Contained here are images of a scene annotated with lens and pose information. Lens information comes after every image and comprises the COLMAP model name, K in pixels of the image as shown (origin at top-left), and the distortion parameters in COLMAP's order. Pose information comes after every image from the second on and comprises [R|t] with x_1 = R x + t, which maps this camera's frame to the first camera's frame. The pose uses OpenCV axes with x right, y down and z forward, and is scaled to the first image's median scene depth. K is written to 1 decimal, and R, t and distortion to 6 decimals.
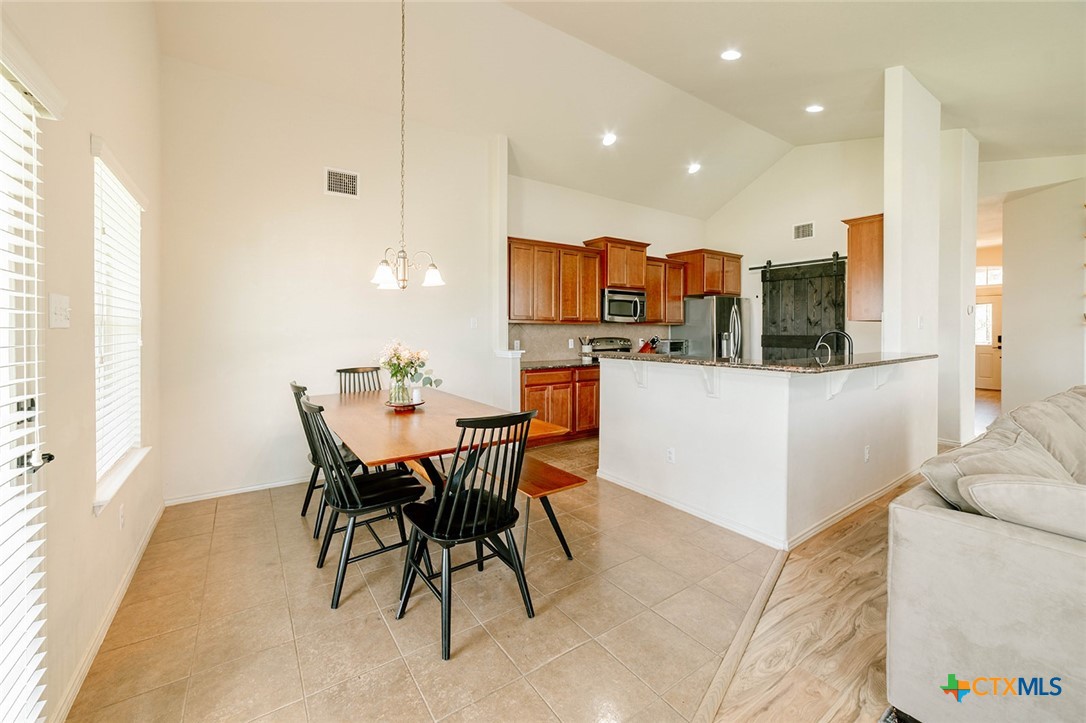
lens RADIAL K [[423.0, 0, 544.4], [0, 423.0, 331.3], [0, 0, 1]] dist [-0.014321, 0.000557]
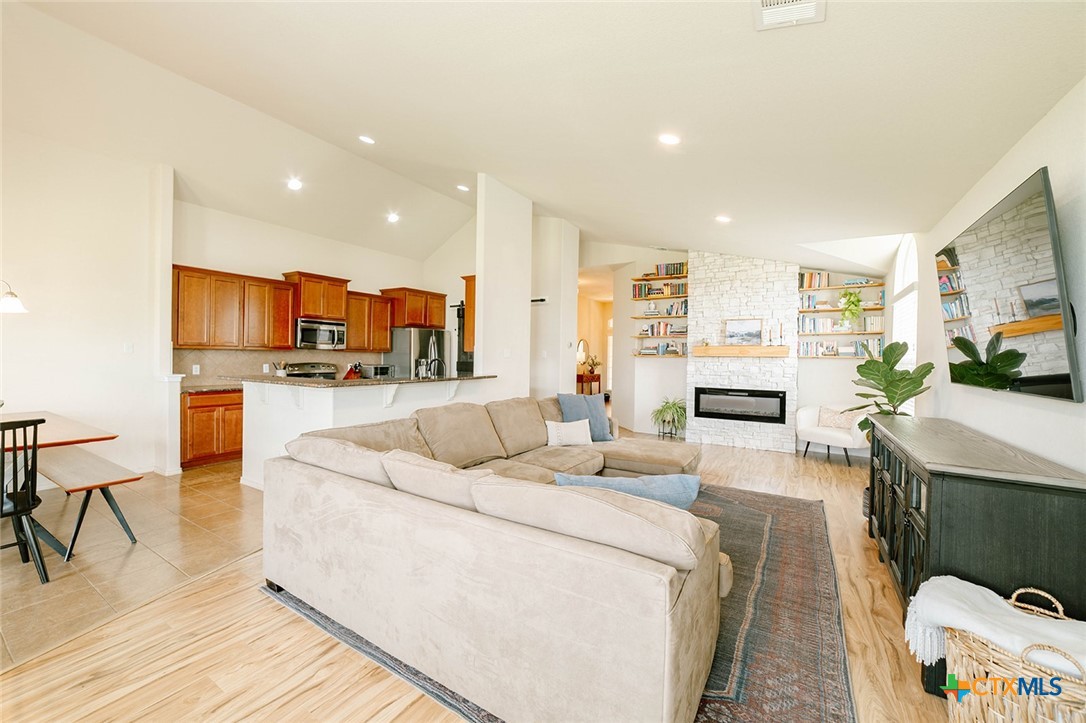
lens RADIAL K [[423.0, 0, 535.5], [0, 423.0, 357.4], [0, 0, 1]] dist [-0.014321, 0.000557]
pose [[0.921771, 0.010409, 0.387595, 0.278716], [-0.010856, 0.999941, -0.001034, -0.004711], [-0.387582, -0.003254, 0.921829, -0.238724]]
